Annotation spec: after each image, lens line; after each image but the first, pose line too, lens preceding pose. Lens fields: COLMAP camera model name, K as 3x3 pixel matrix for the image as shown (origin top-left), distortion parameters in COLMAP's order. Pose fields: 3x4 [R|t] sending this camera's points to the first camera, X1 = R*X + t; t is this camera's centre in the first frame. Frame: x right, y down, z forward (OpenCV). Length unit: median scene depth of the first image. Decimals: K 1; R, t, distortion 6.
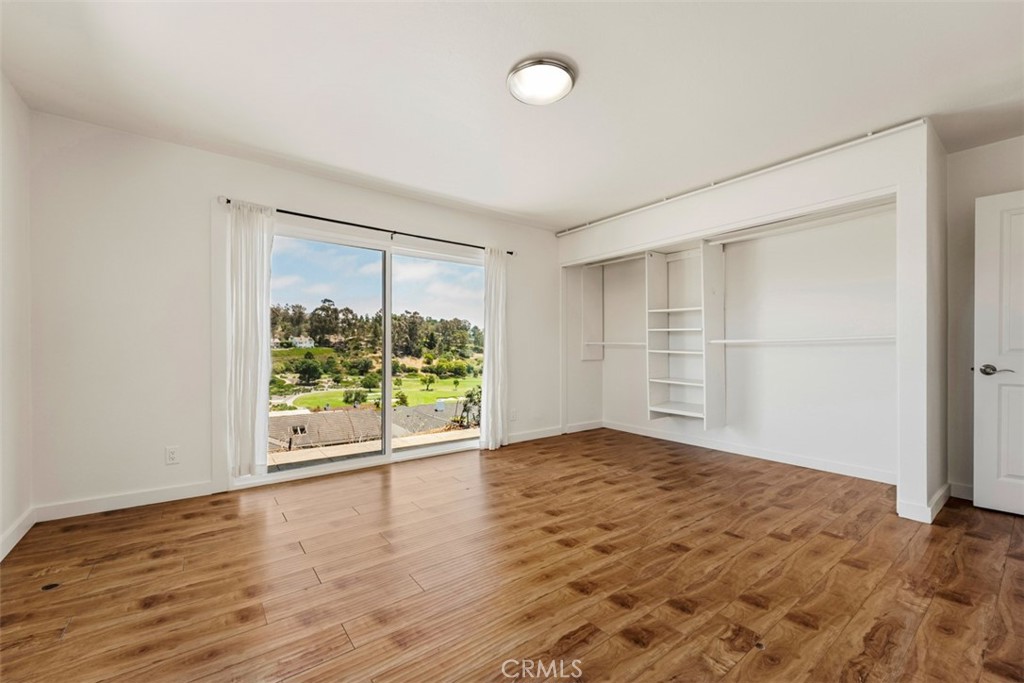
lens RADIAL K [[410.8, 0, 508.3], [0, 410.8, 354.1], [0, 0, 1]] dist [0.004911, -0.000803]
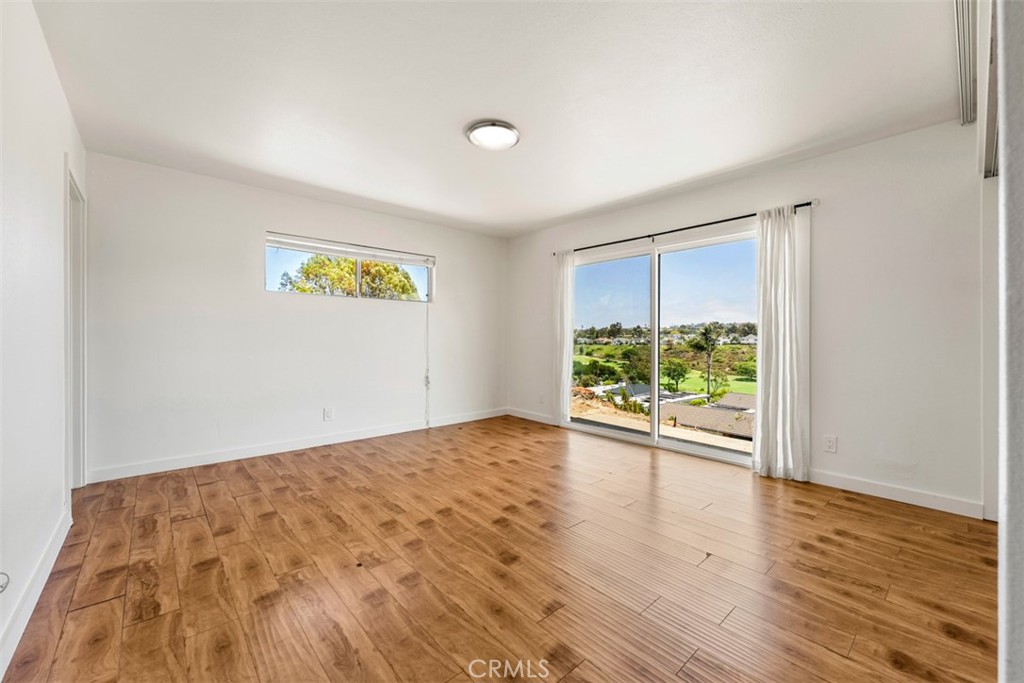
lens RADIAL K [[410.8, 0, 505.1], [0, 410.8, 320.5], [0, 0, 1]] dist [0.004911, -0.000803]
pose [[0.066149, -0.047084, -0.996698, 1.332723], [-0.018848, 0.998649, -0.048427, -0.010258], [0.997632, 0.021989, 0.065172, 0.913243]]
